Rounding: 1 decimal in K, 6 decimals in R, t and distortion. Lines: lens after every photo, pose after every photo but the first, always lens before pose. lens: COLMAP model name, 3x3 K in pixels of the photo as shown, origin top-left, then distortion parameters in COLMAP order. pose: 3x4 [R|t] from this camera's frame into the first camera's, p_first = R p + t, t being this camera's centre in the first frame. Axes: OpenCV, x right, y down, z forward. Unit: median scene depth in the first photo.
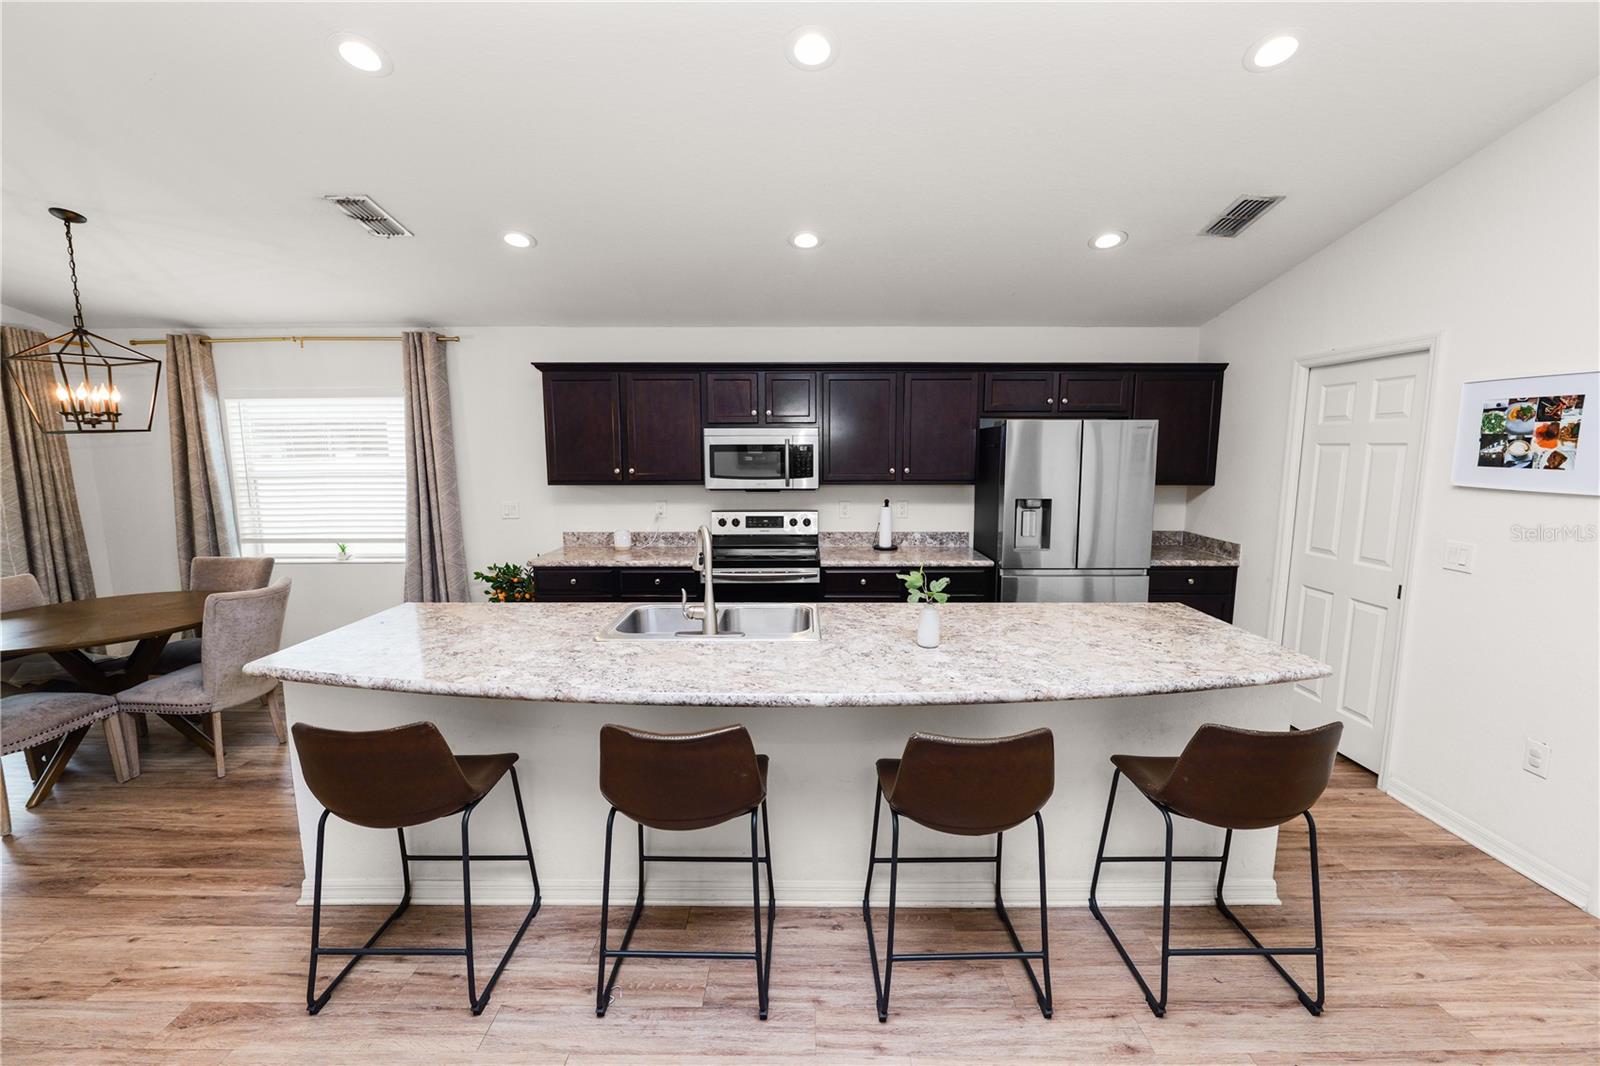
lens RADIAL K [[651.7, 0, 804.3], [0, 651.7, 532.5], [0, 0, 1]] dist [-0.013047, 0.001207]
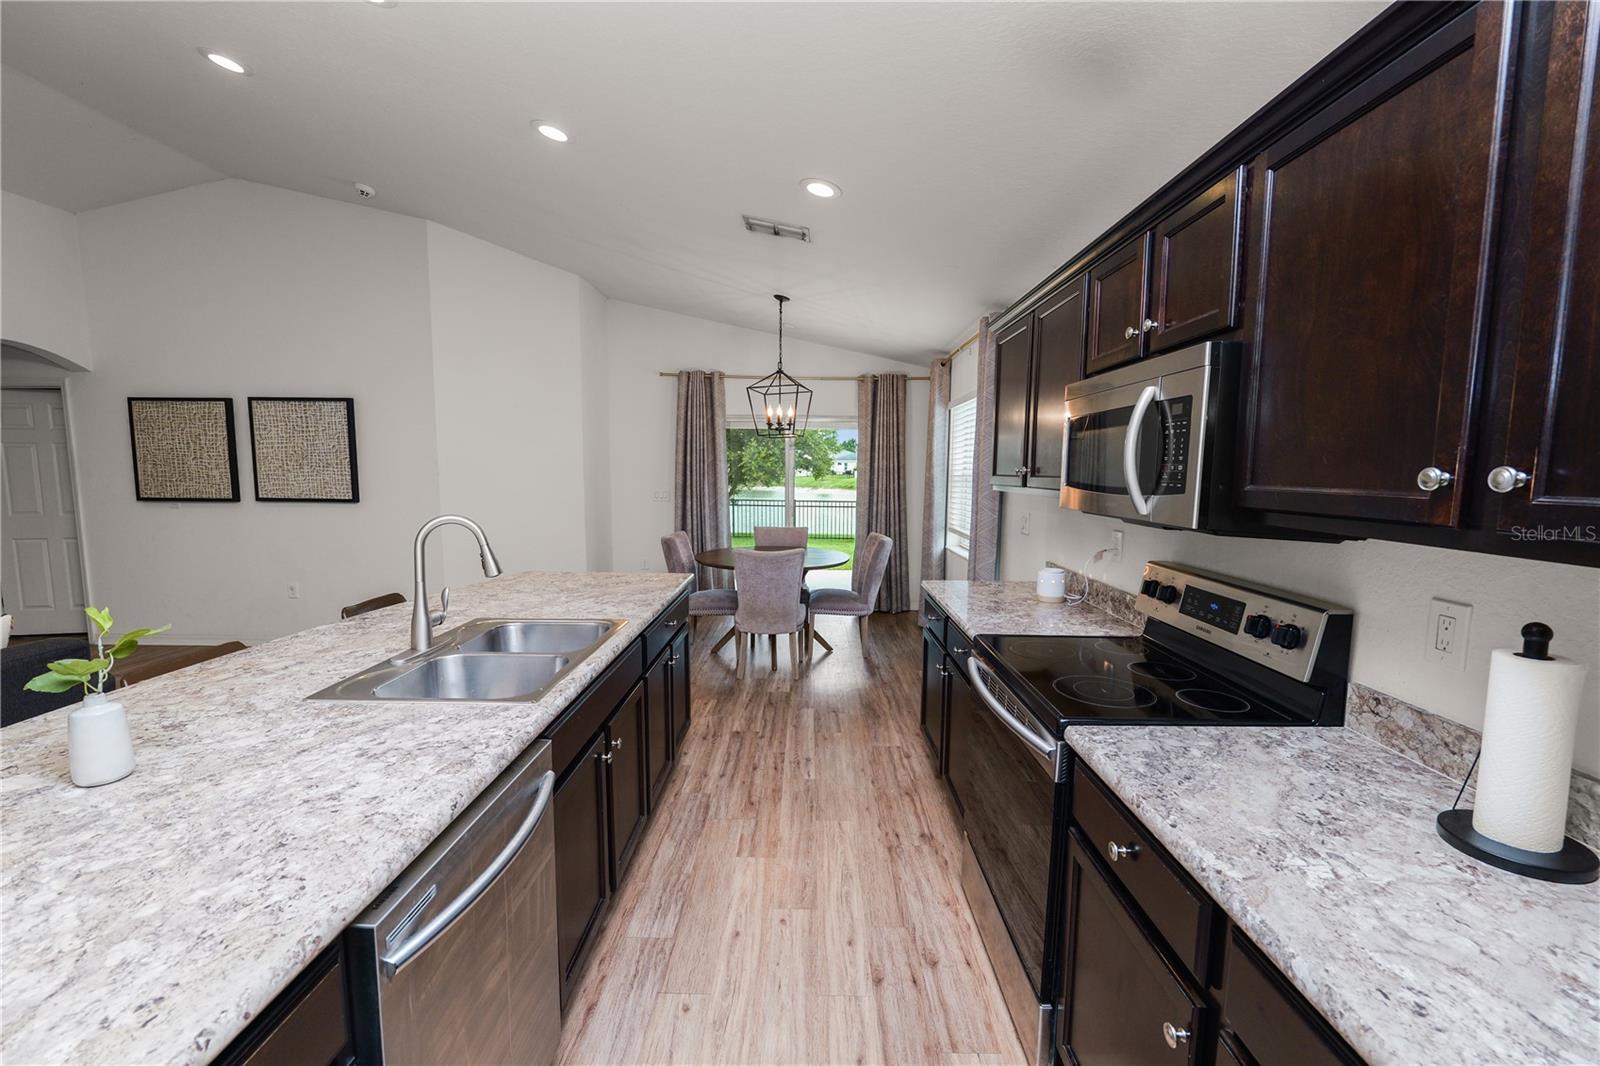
lens RADIAL K [[651.7, 0, 799.5], [0, 651.7, 535.4], [0, 0, 1]] dist [-0.013047, 0.001207]
pose [[-0.012714, 0.106020, -0.994283, 0.349317], [-0.136250, 0.984905, 0.106763, -0.072012], [0.990593, 0.136828, 0.001923, 0.804873]]
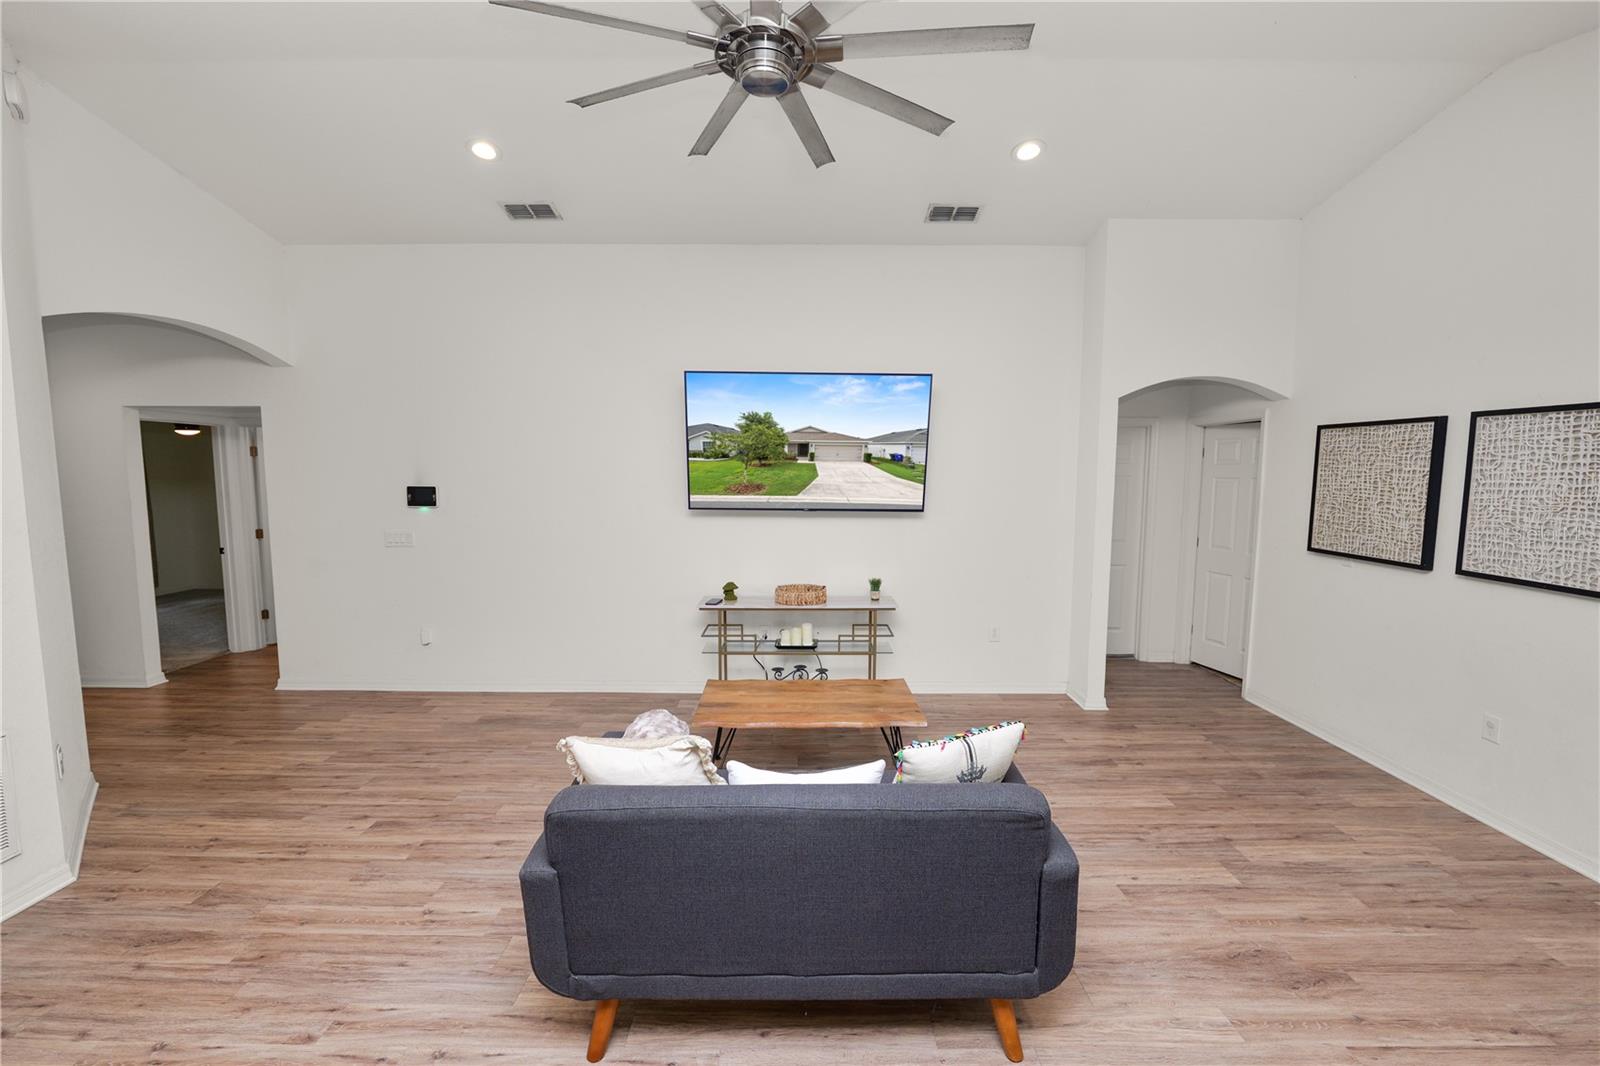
lens RADIAL K [[651.7, 0, 798.7], [0, 651.7, 532.0], [0, 0, 1]] dist [-0.013047, 0.001207]
pose [[-0.999990, -0.004456, 0.000897, -0.048345], [-0.004142, 0.974547, 0.224146, -0.085694], [-0.001873, 0.224140, -0.974555, 0.539984]]
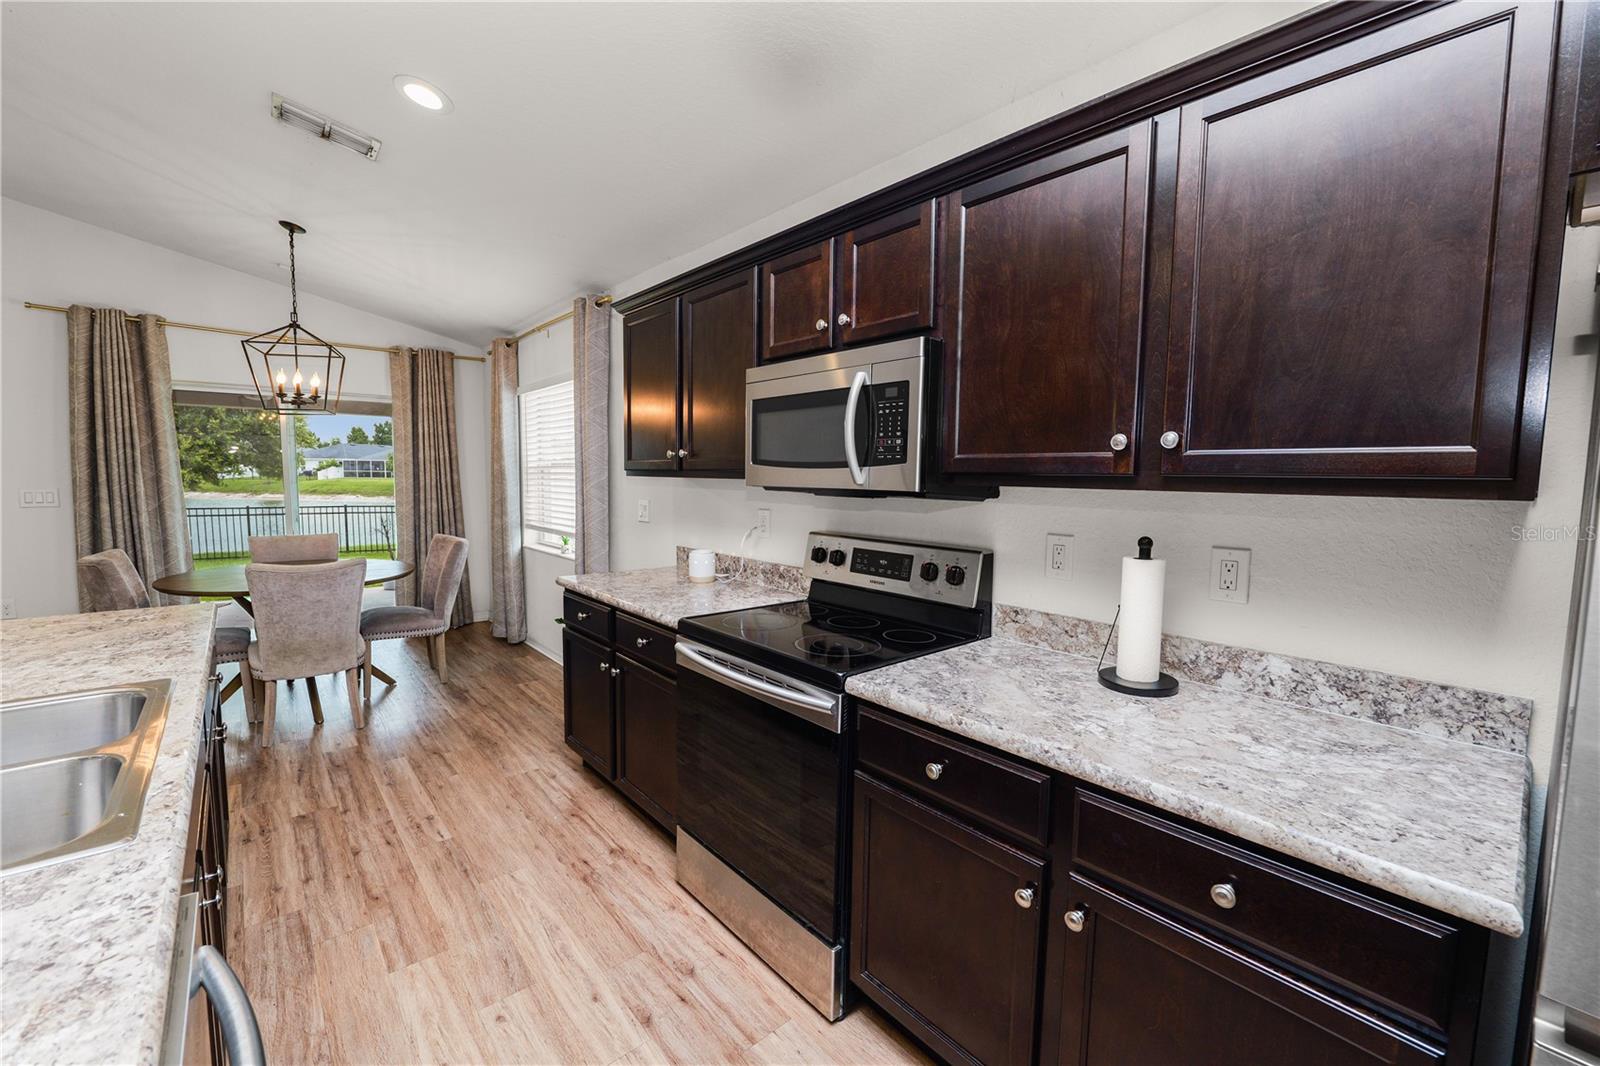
lens RADIAL K [[651.7, 0, 798.3], [0, 651.7, 530.2], [0, 0, 1]] dist [-0.013047, 0.001207]
pose [[0.654007, 0.075889, -0.752672, 0.272529], [-0.111098, 0.993803, 0.003667, -0.037890], [0.748286, 0.081222, 0.658385, 0.690903]]
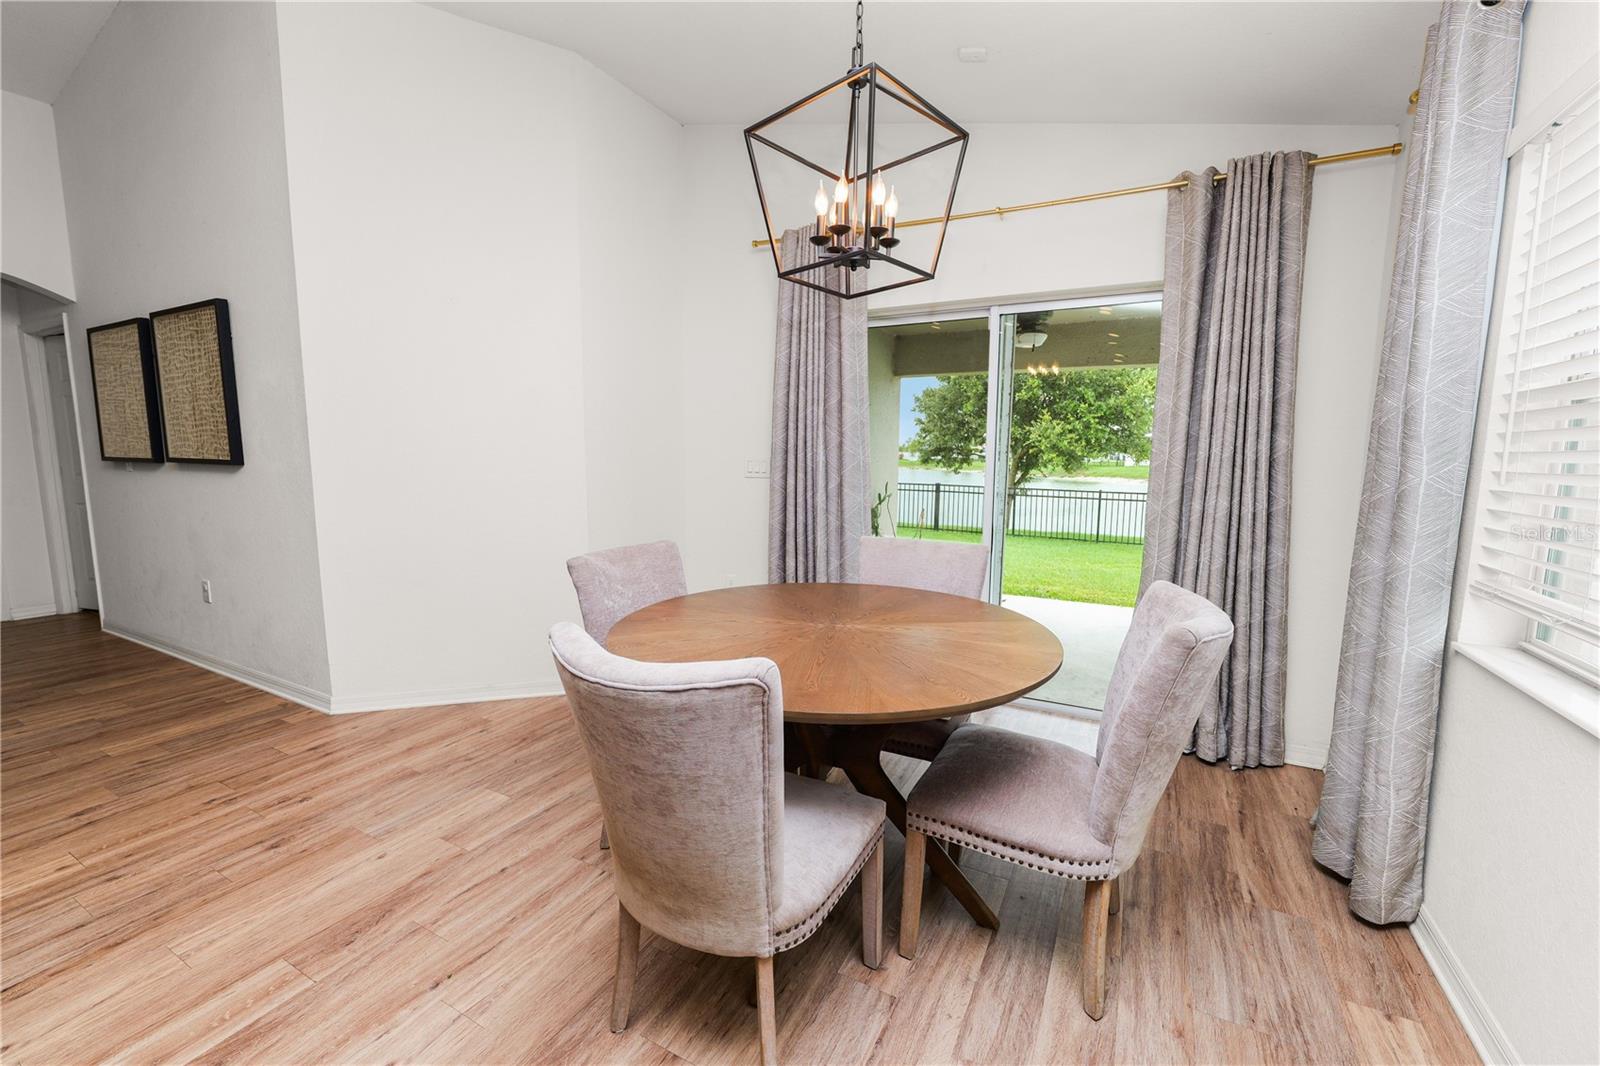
lens RADIAL K [[651.7, 0, 799.9], [0, 651.7, 533.7], [0, 0, 1]] dist [-0.013047, 0.001207]
pose [[-0.468973, 0.105839, -0.876848, -0.453416], [-0.121922, 0.975531, 0.182959, -0.035586], [0.874757, 0.192710, -0.444594, 0.922292]]
